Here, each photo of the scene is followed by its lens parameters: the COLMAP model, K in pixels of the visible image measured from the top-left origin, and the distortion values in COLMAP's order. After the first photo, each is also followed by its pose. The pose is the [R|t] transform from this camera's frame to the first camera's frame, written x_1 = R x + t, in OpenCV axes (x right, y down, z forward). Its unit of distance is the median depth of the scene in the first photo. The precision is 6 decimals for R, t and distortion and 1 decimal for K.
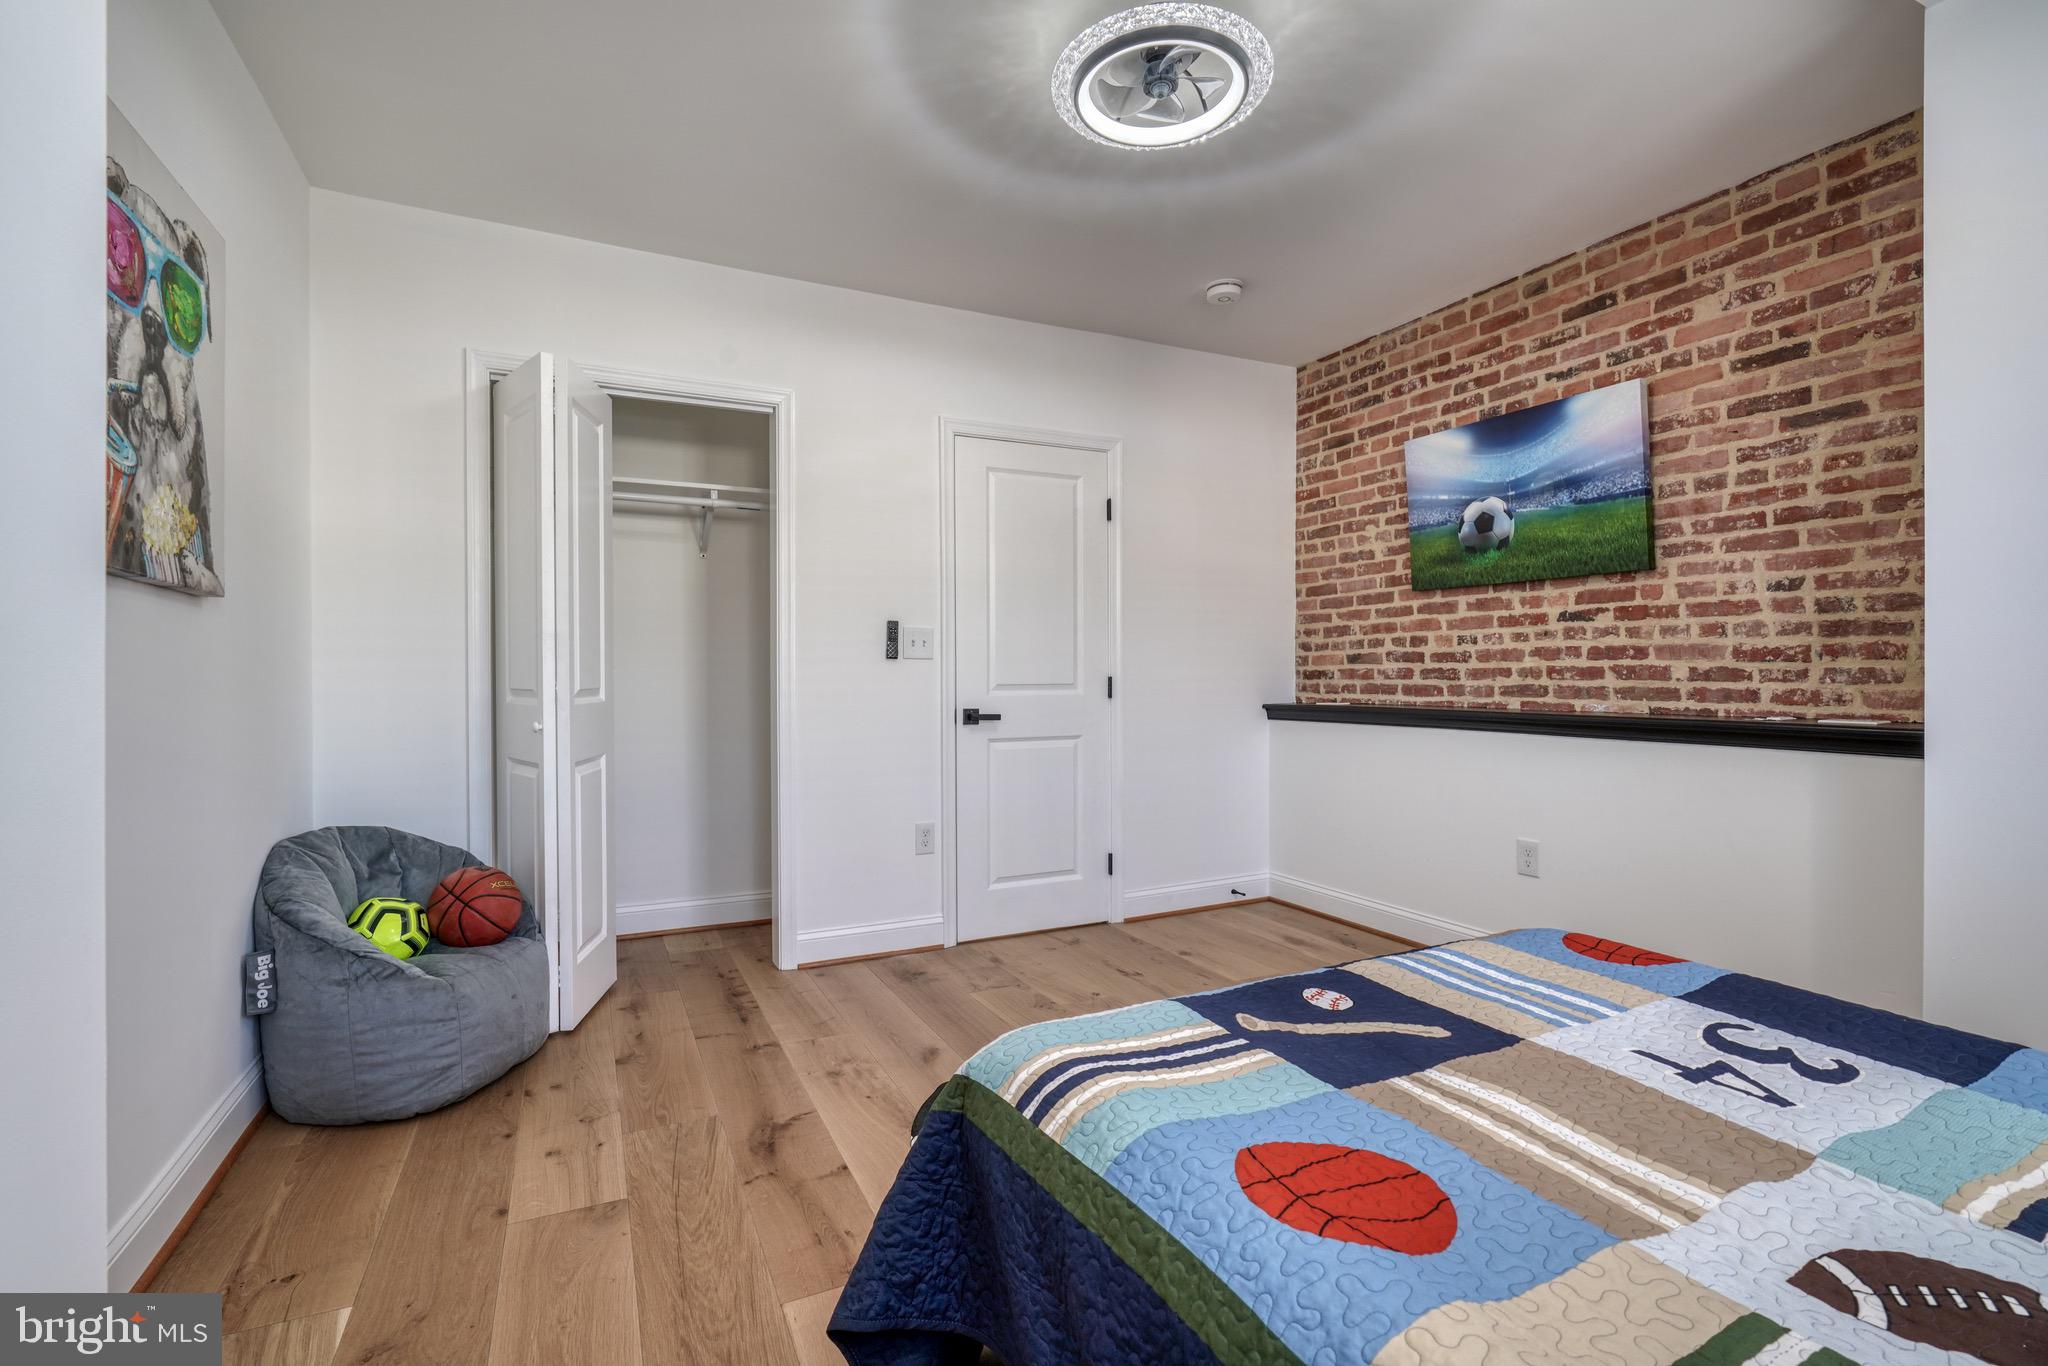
lens RADIAL K [[906.2, 0, 1003.4], [0, 906.2, 679.7], [0, 0, 1]] dist [-0.011129, 0.004497]
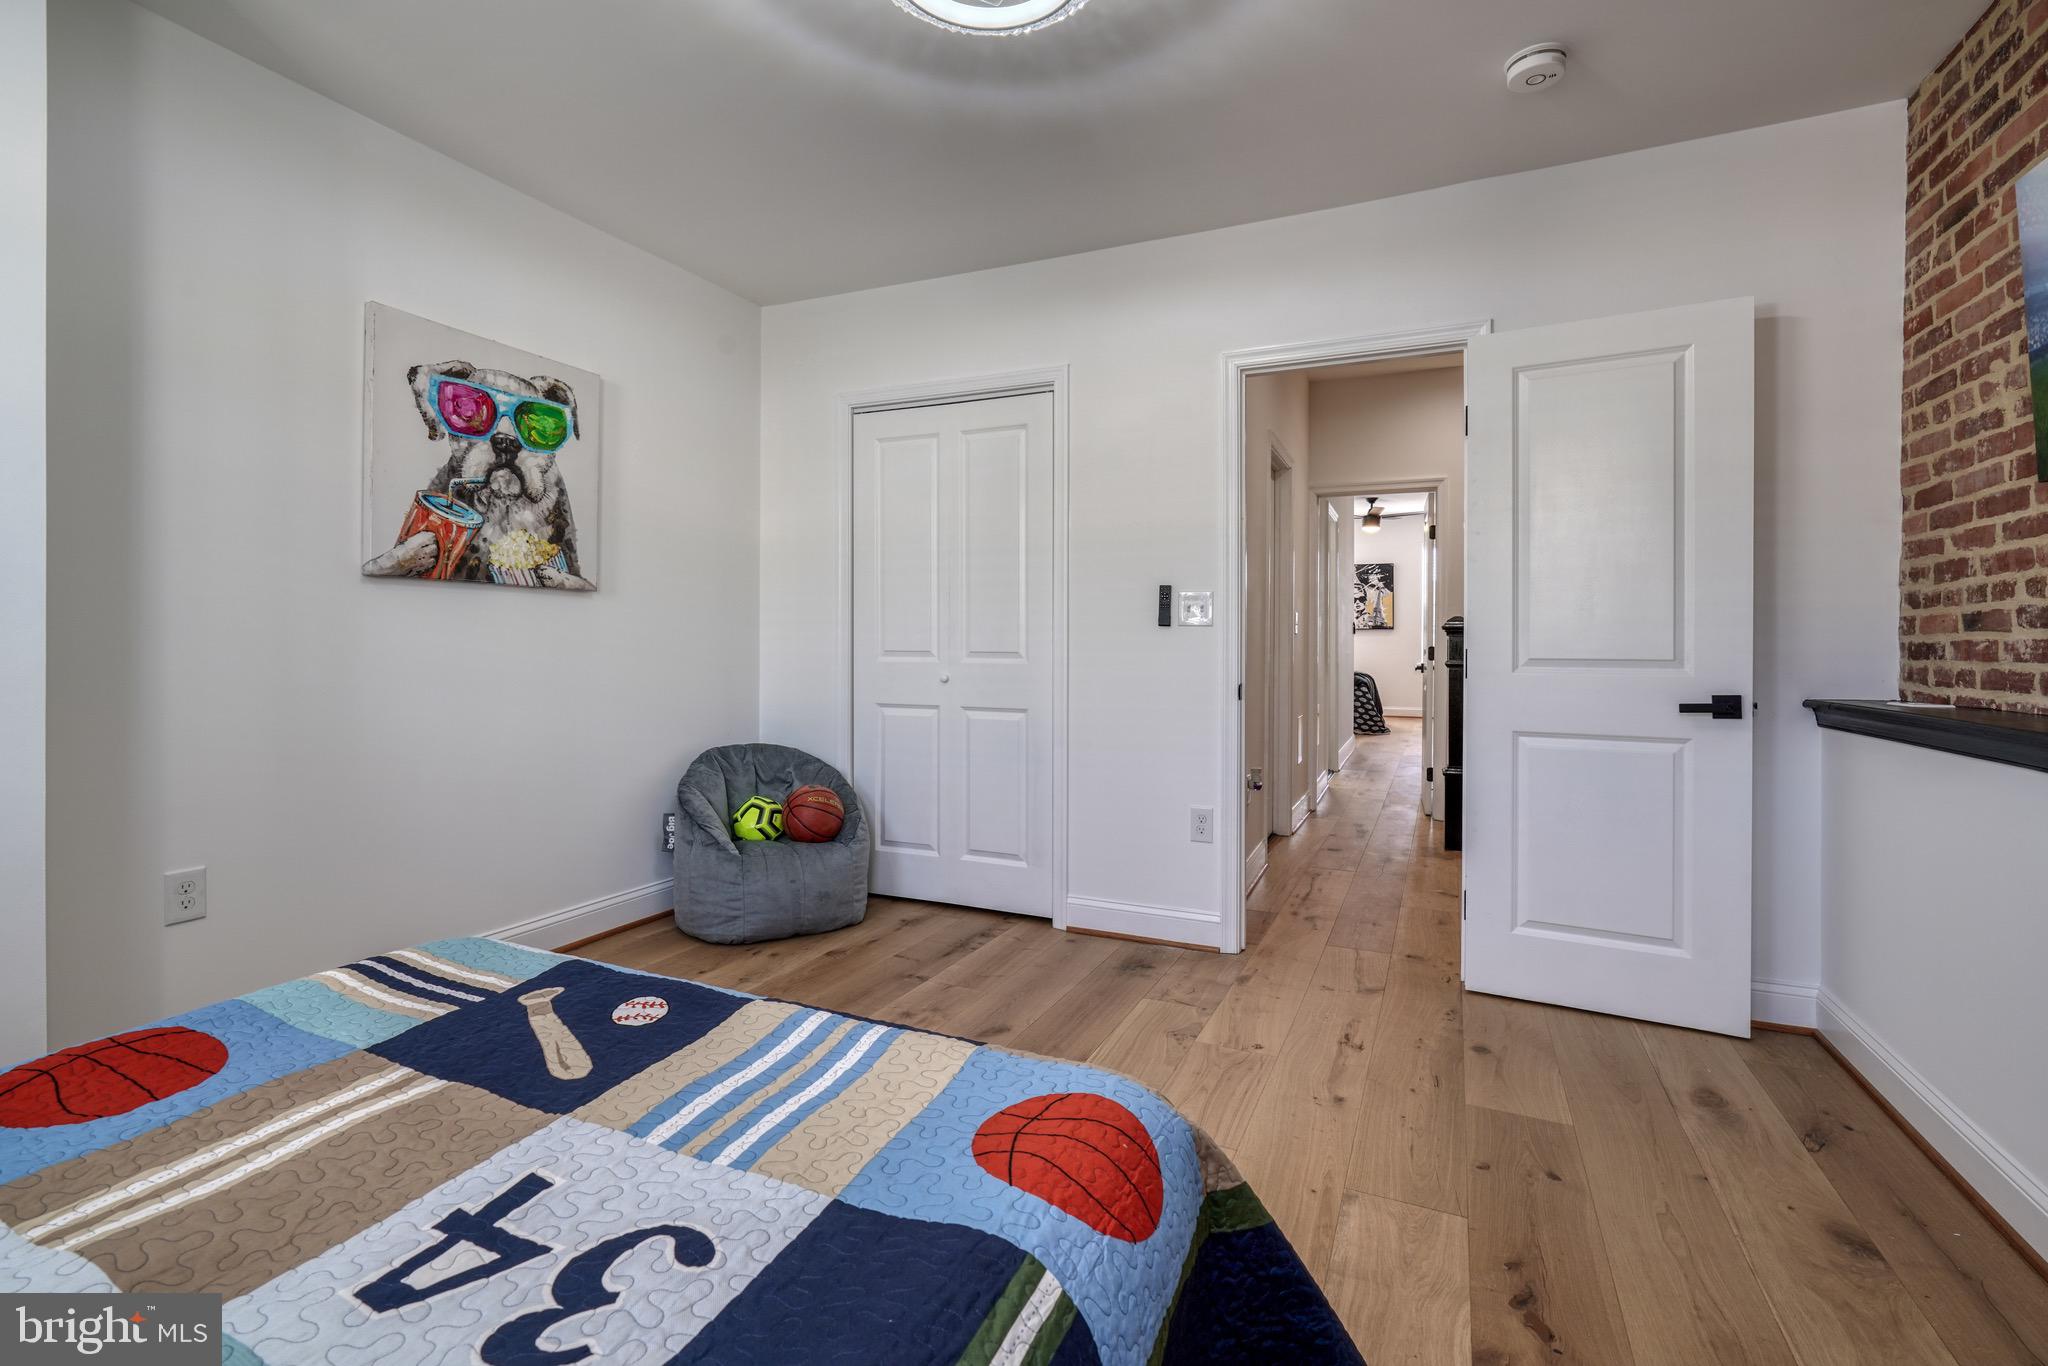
lens RADIAL K [[915.8, 0, 1017.4], [0, 915.8, 652.9], [0, 0, 1]] dist [-0.012144, 0.000879]
pose [[0.642729, 0.017256, -0.765899, 0.500900], [-0.013208, 0.999847, 0.011443, -0.004271], [0.765980, 0.002761, 0.642859, 0.279880]]
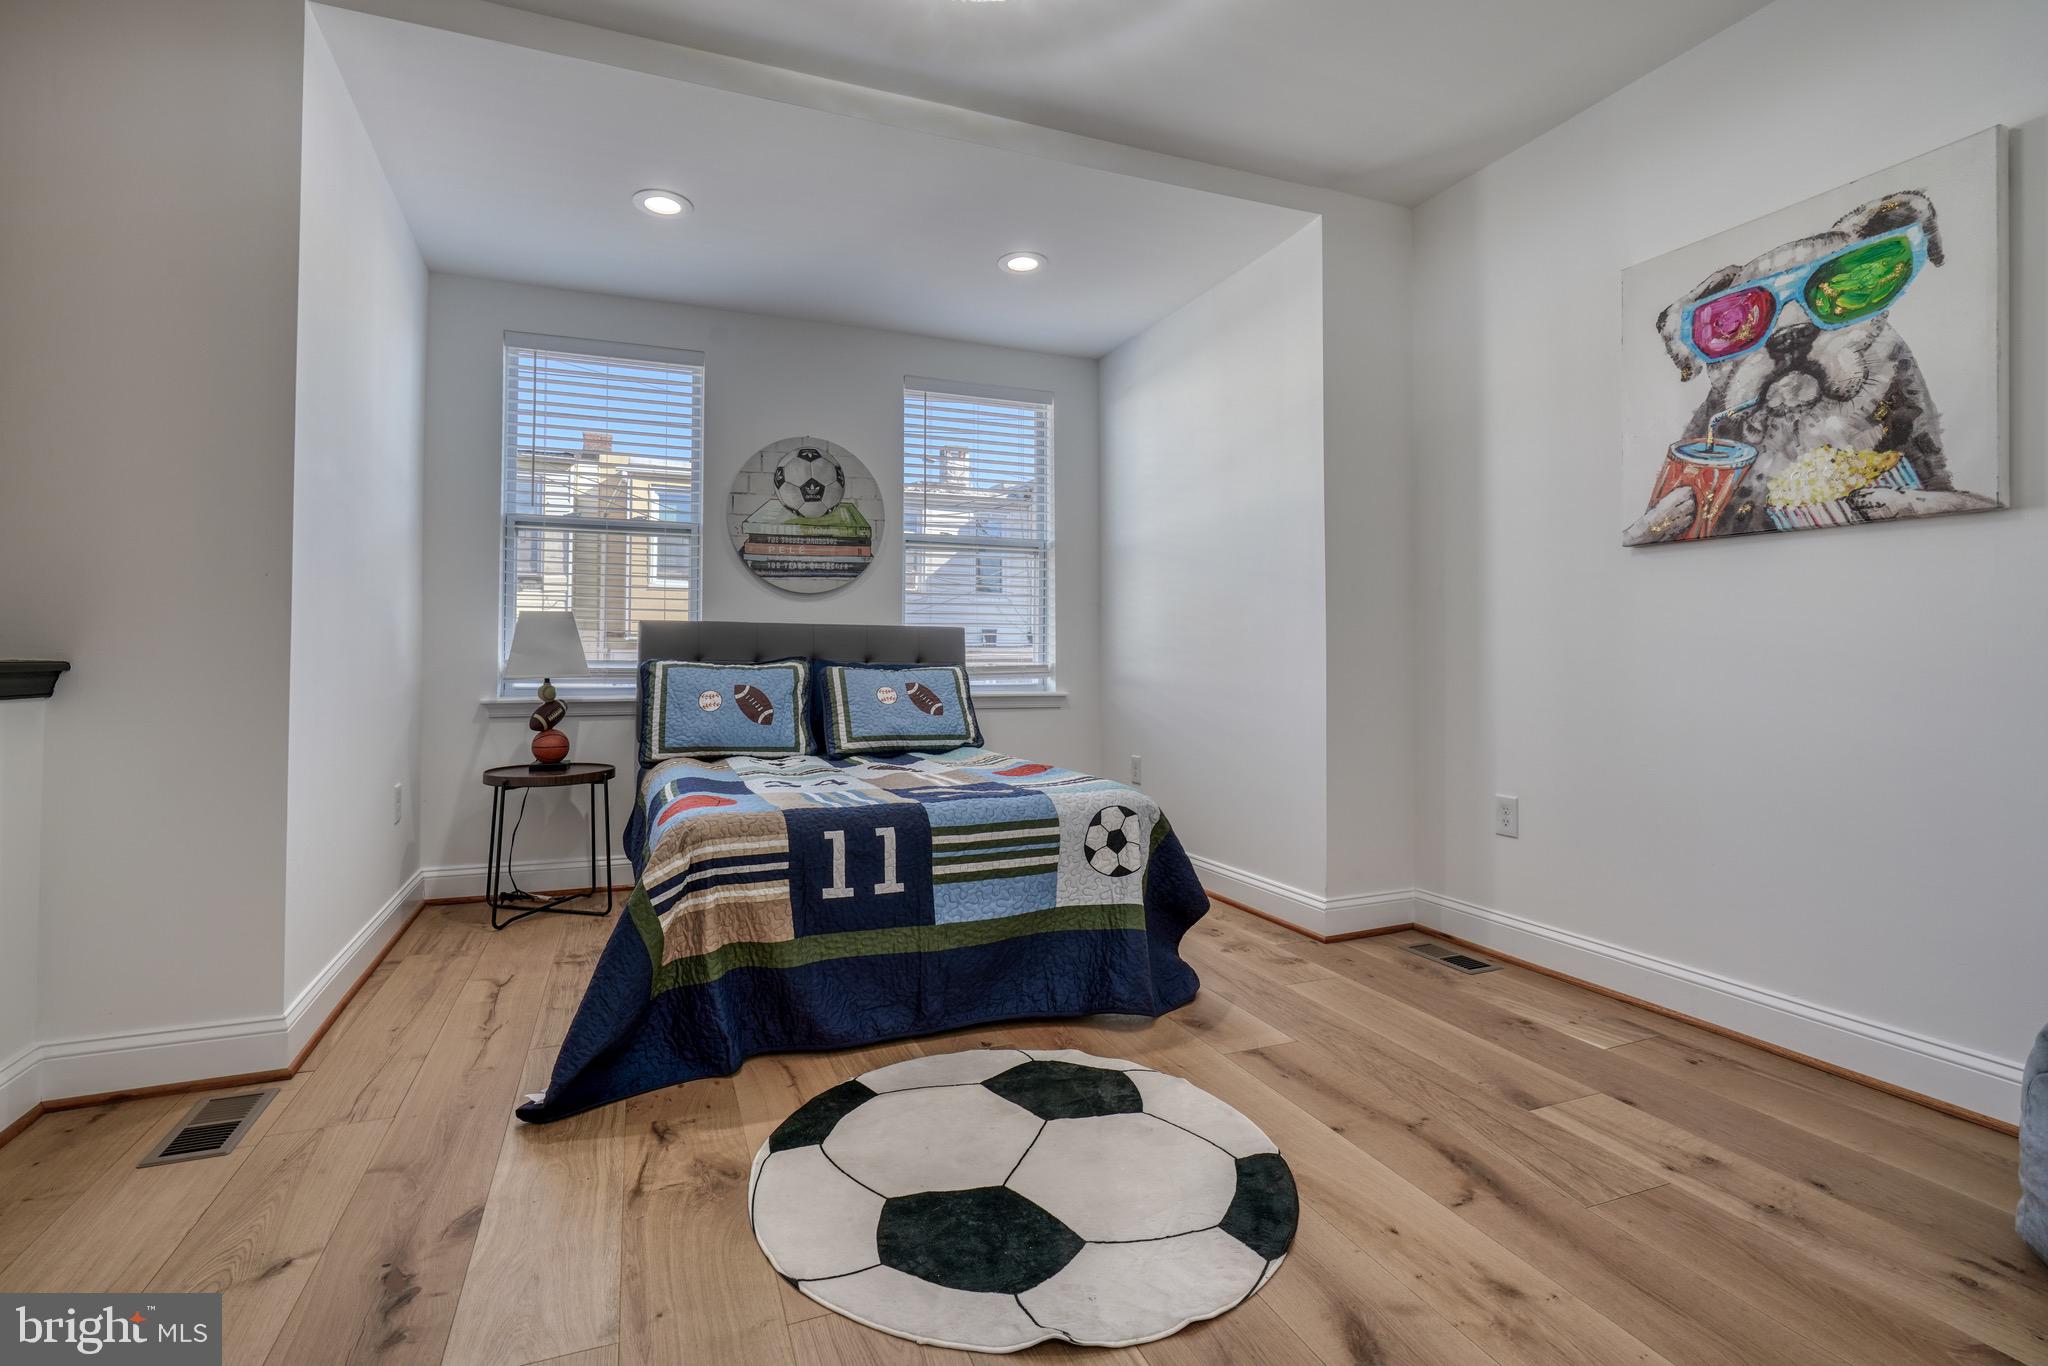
lens RADIAL K [[922.0, 0, 1002.3], [0, 922.0, 675.3], [0, 0, 1]] dist [-0.002762, 0.000519]
pose [[-0.998503, -0.004516, 0.054503, 0.062693], [-0.003383, 0.999777, 0.020861, 0.036055], [-0.054585, 0.020646, -0.998296, 1.100000]]
